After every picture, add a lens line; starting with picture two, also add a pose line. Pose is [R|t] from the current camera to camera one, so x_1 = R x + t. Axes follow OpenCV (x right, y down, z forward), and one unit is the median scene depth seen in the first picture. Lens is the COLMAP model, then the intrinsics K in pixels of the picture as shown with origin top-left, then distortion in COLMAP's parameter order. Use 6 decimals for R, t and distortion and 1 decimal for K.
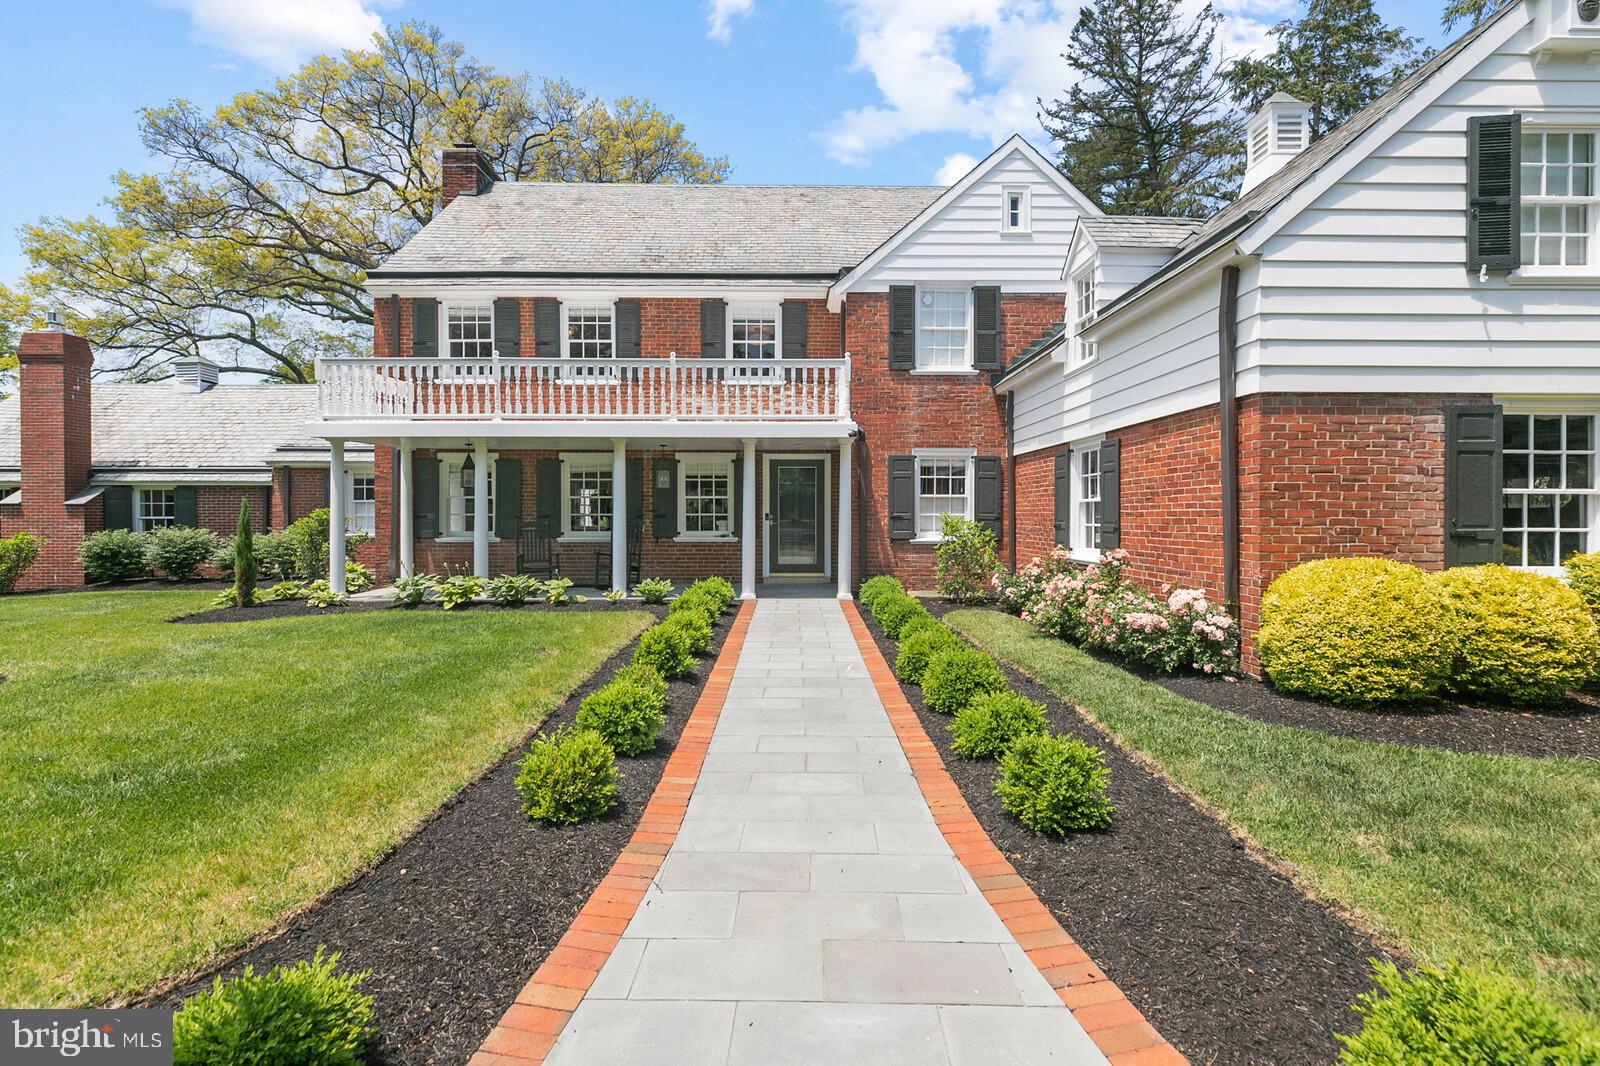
lens RADIAL K [[716.1, 0, 797.9], [0, 716.1, 523.4], [0, 0, 1]] dist [0.002289, 0.000288]
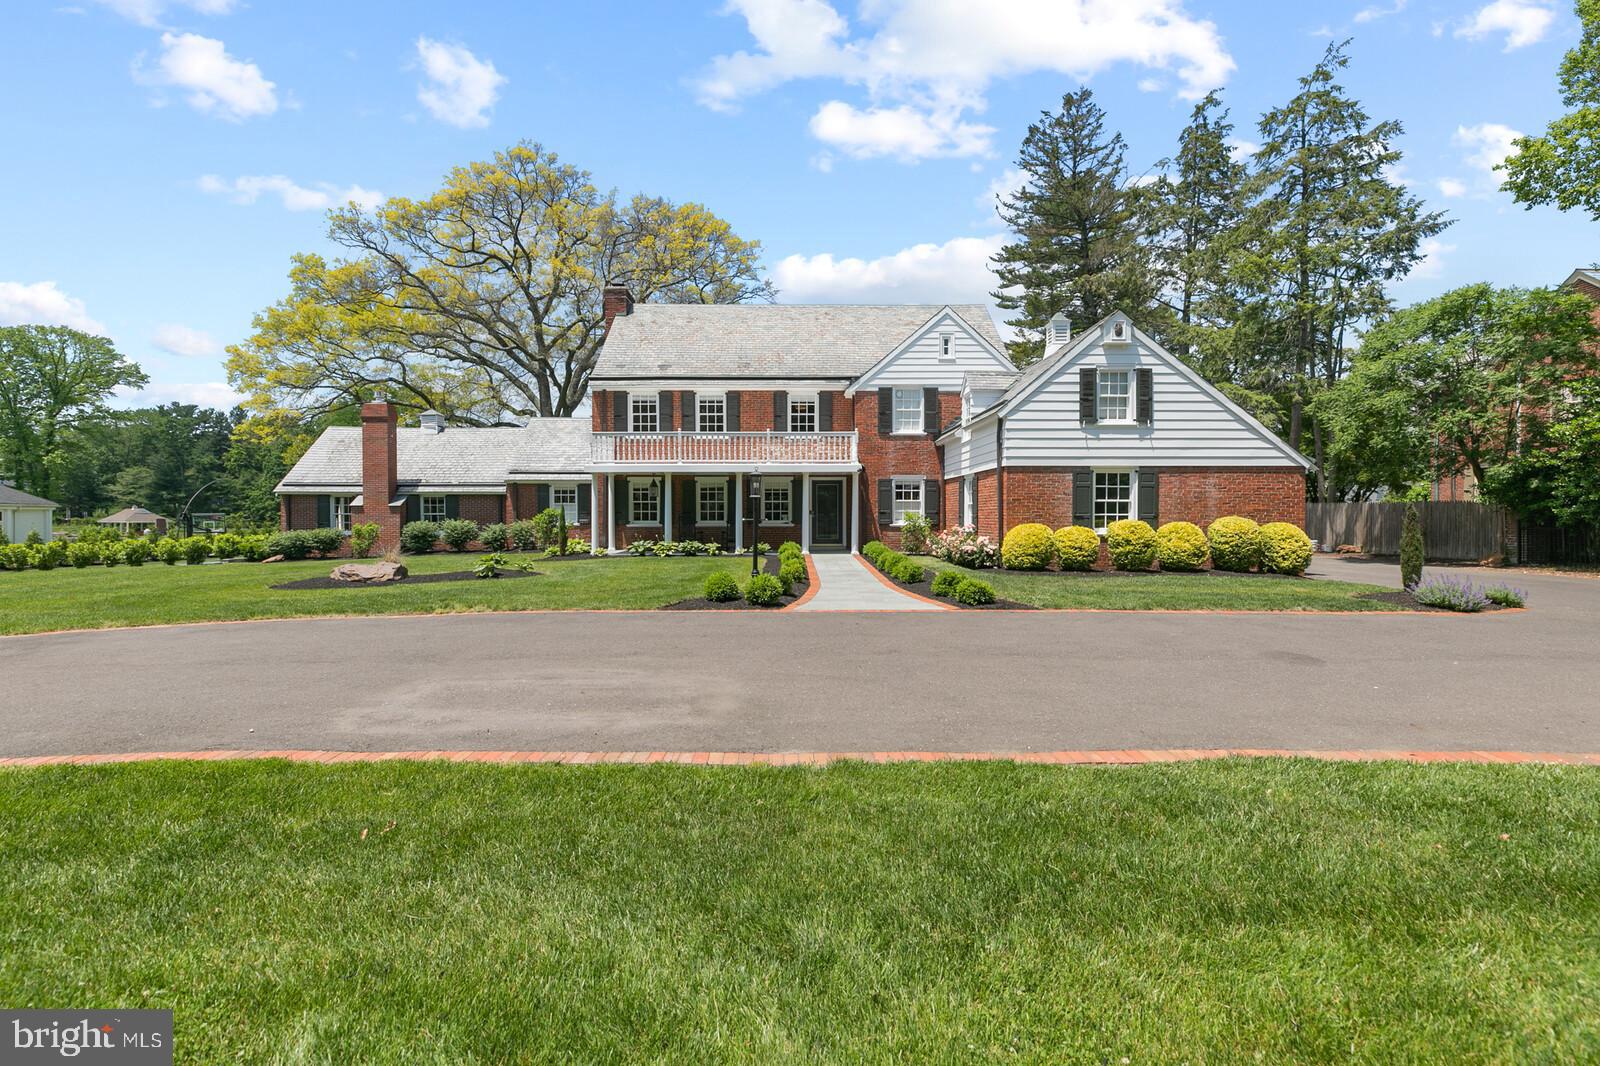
lens RADIAL K [[716.1, 0, 801.6], [0, 716.1, 533.9], [0, 0, 1]] dist [0.002289, 0.000288]
pose [[0.999972, -0.001656, 0.007250, -0.084143], [0.001552, 0.999897, 0.014300, 0.019960], [-0.007273, -0.014289, 0.999871, -0.845860]]
